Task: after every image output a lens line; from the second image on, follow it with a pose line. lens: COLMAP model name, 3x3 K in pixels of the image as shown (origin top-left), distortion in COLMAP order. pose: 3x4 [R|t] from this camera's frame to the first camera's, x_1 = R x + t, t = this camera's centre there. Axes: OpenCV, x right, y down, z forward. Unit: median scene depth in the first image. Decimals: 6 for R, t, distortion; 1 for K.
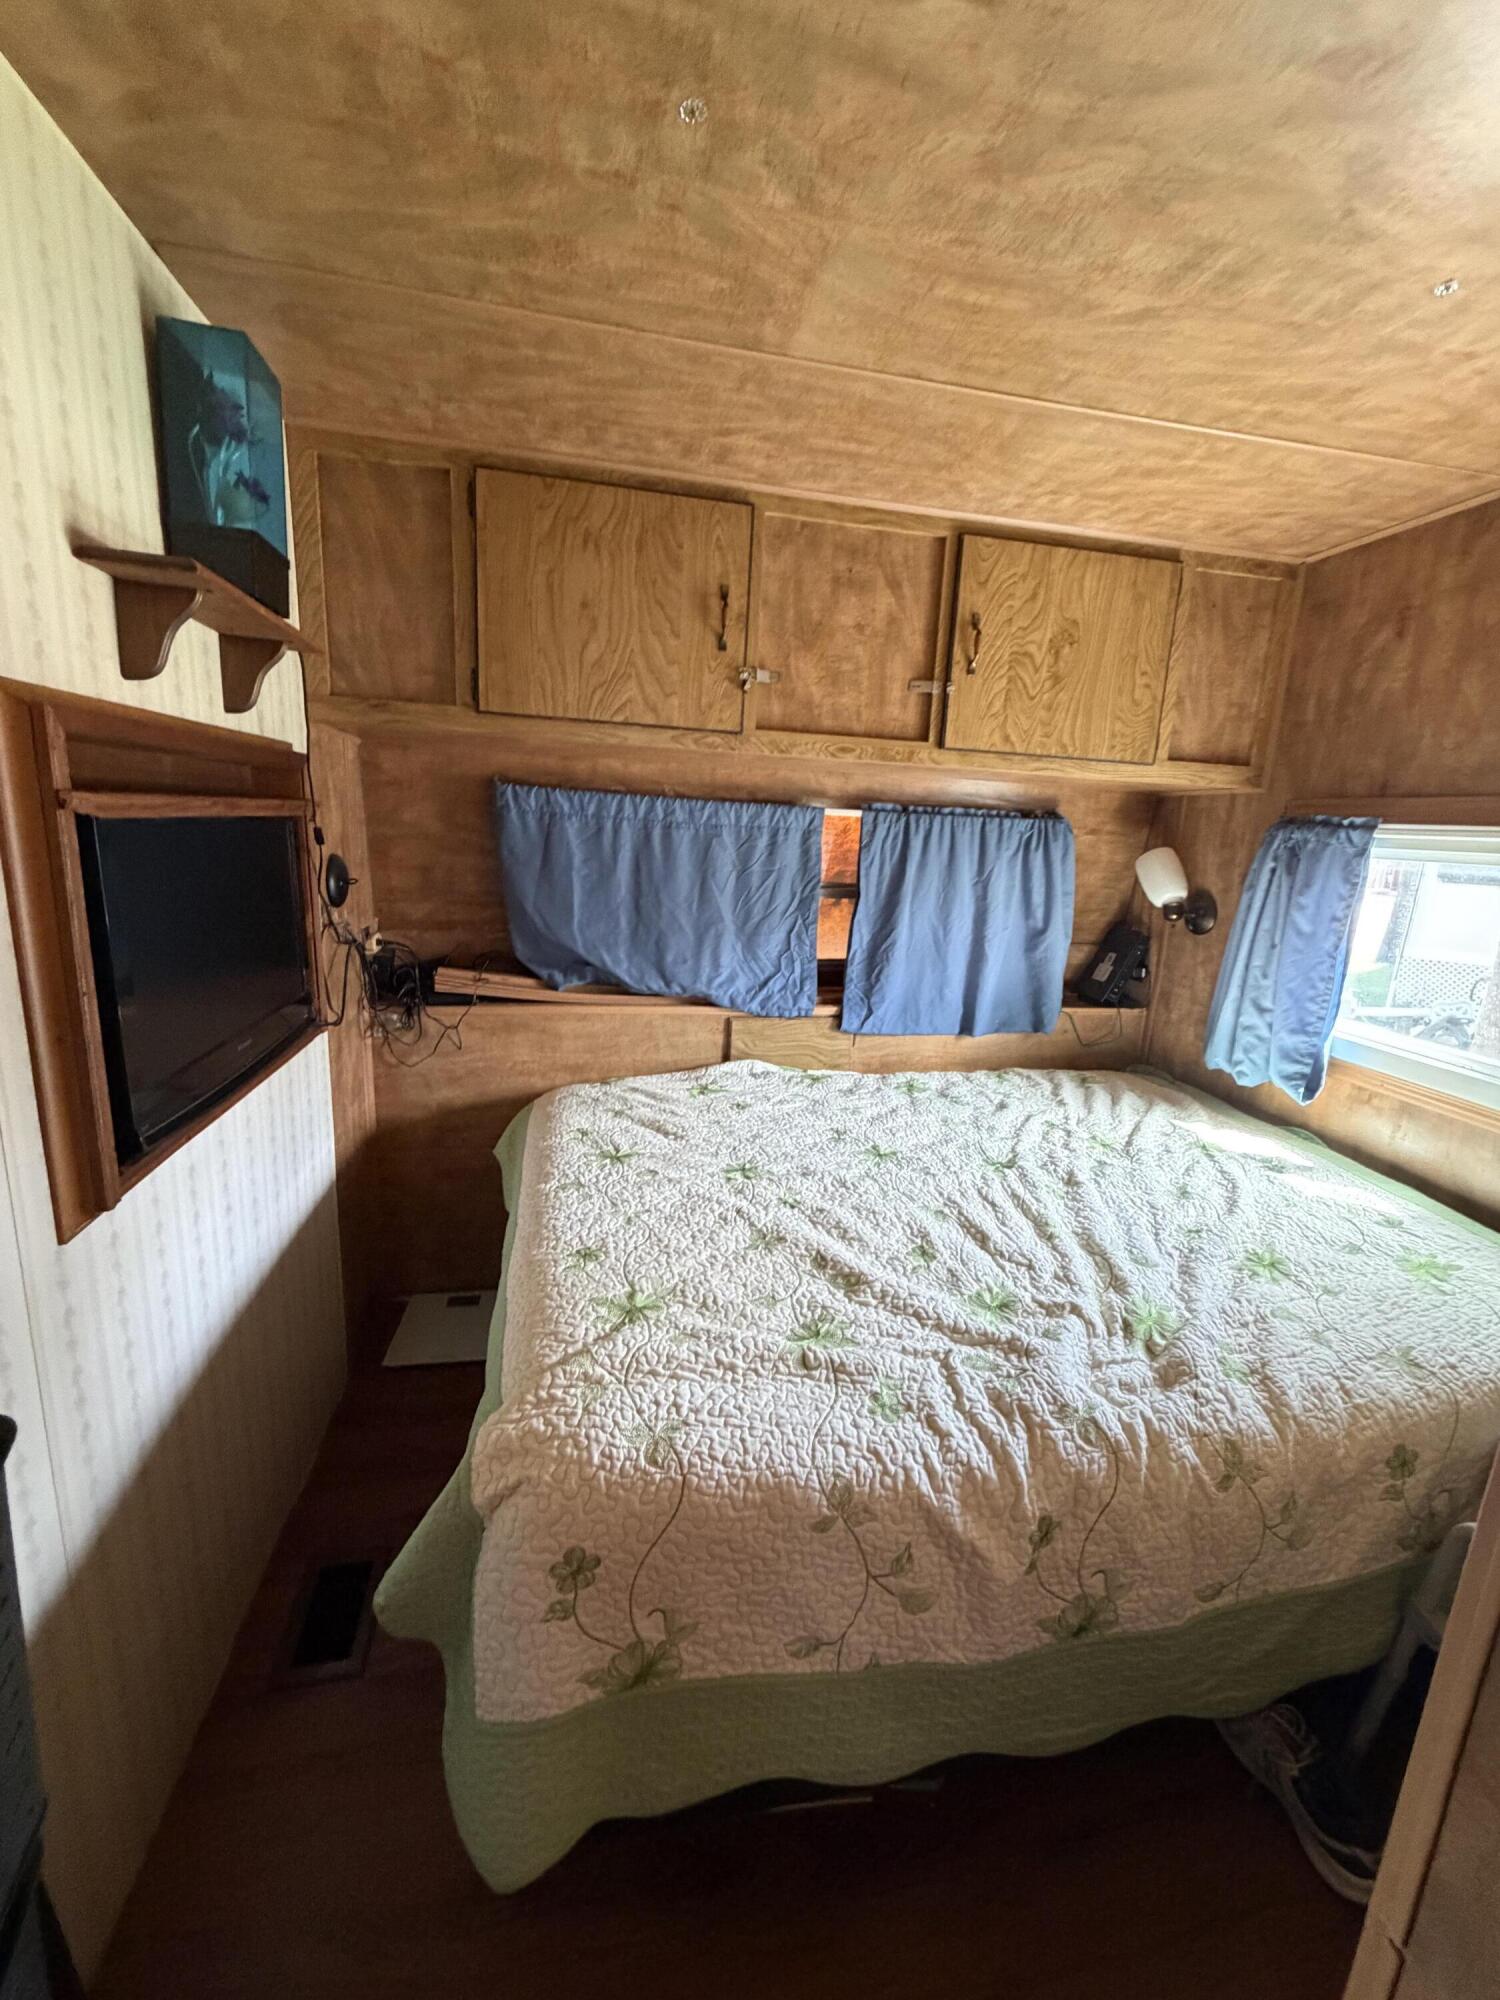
lens RADIAL K [[794.0, 0, 749.3], [0, 794.0, 993.4], [0, 0, 1]] dist [0.000222, 0.000053]
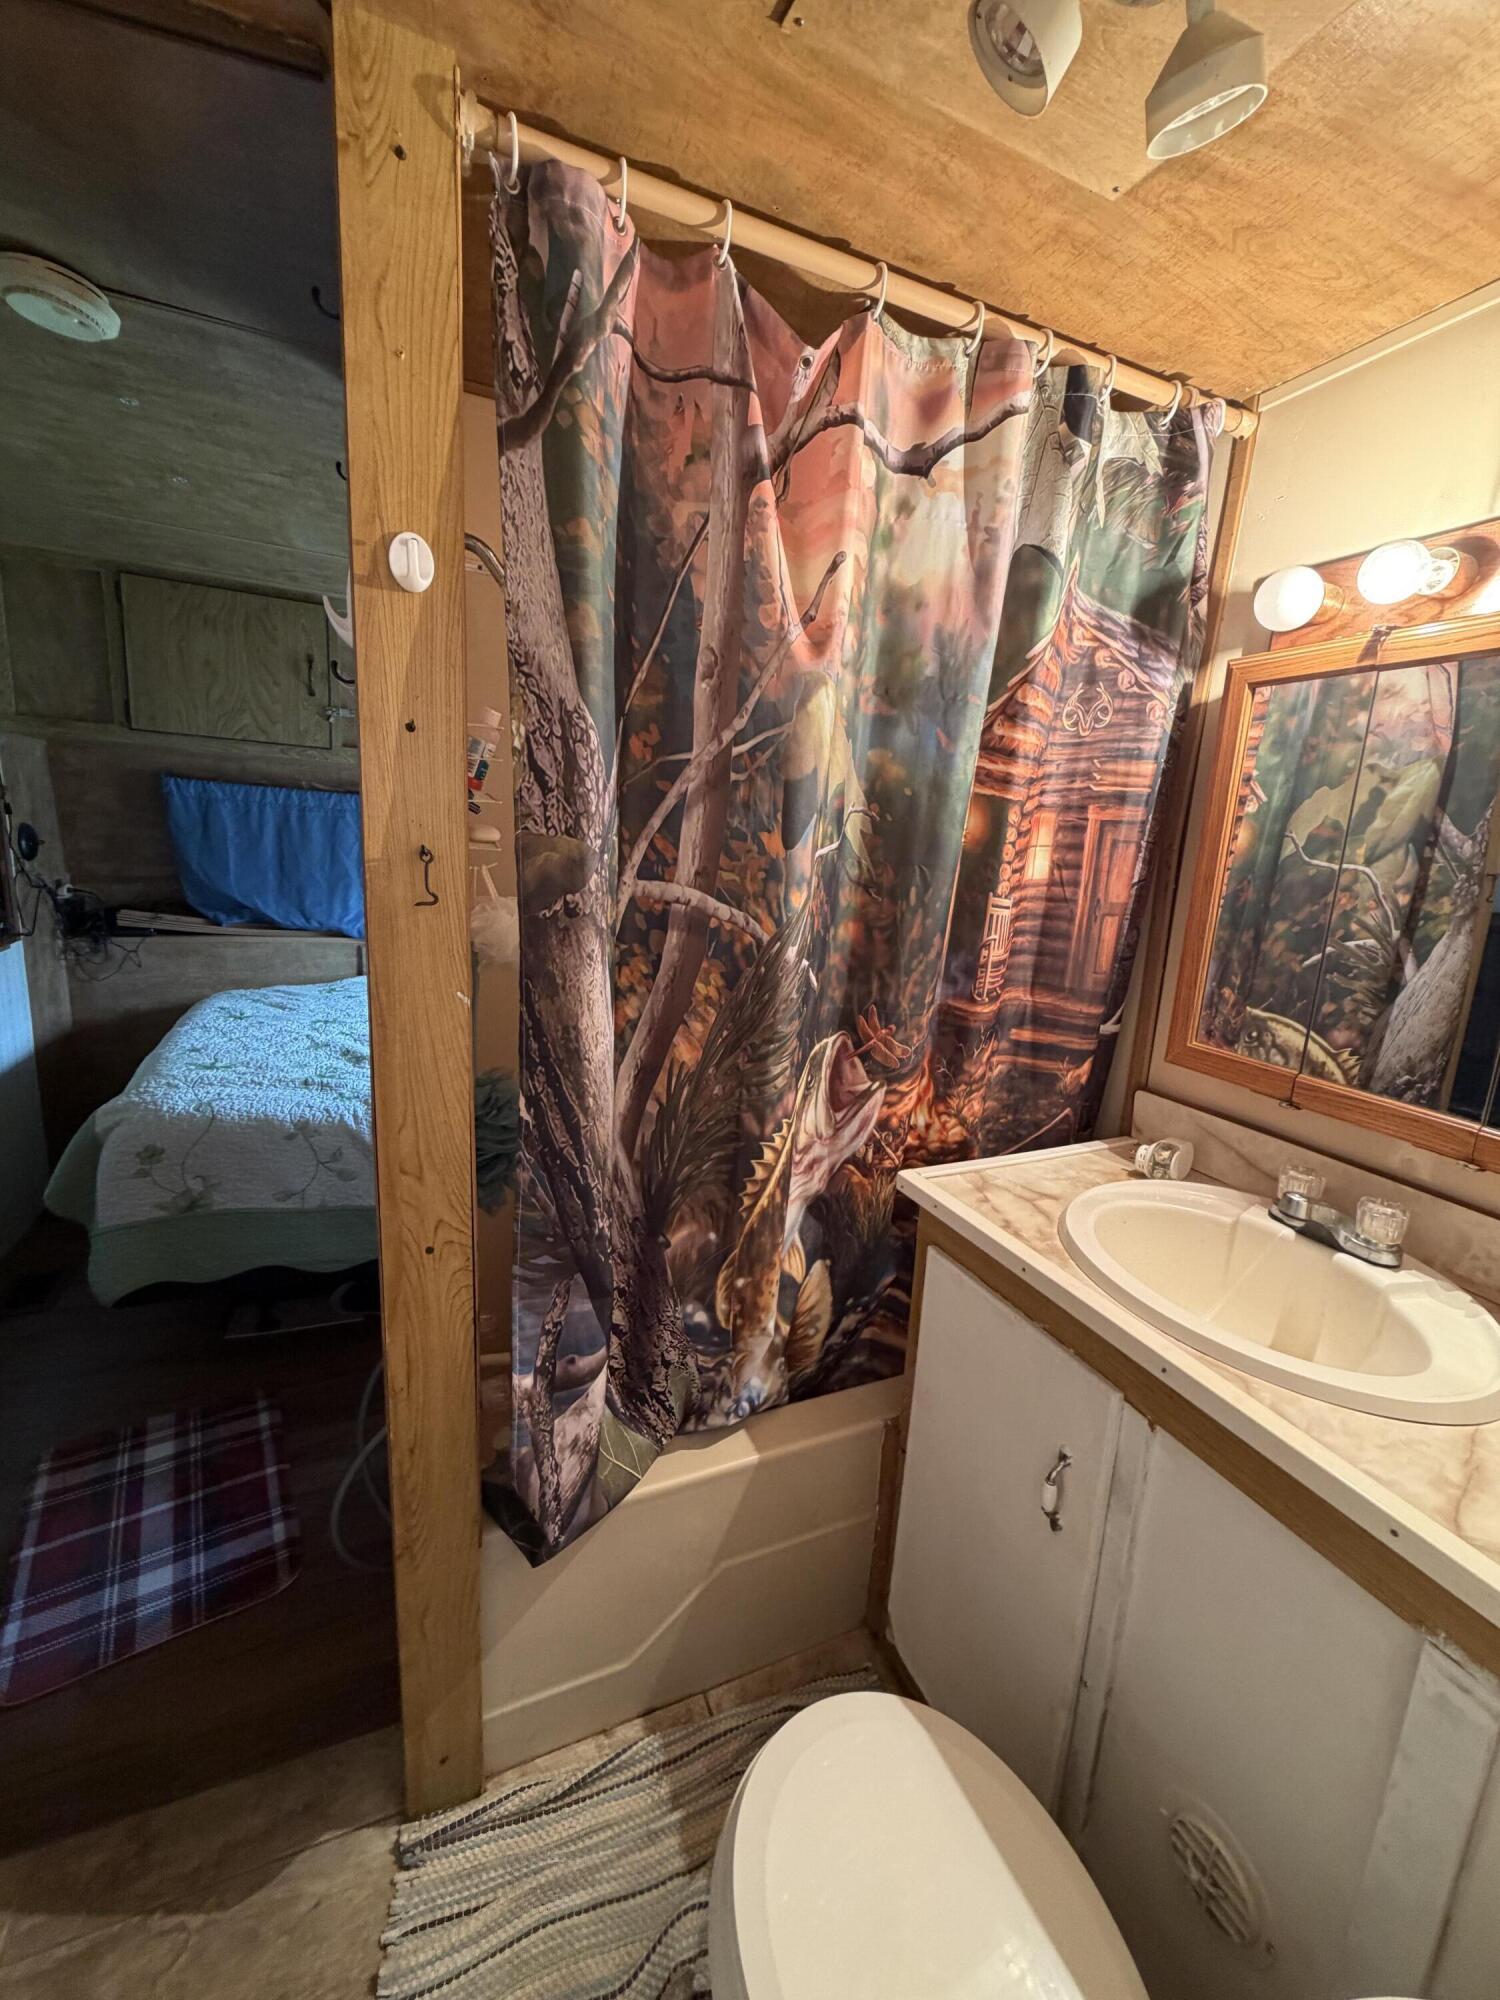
lens RADIAL K [[794.0, 0, 749.3], [0, 794.0, 993.4], [0, 0, 1]] dist [0.000222, 0.000053]
pose [[0.975269, -0.030124, 0.218959, 0.383287], [0.029775, 0.999545, 0.004896, 0.146288], [-0.219007, 0.001745, 0.975722, -0.609817]]
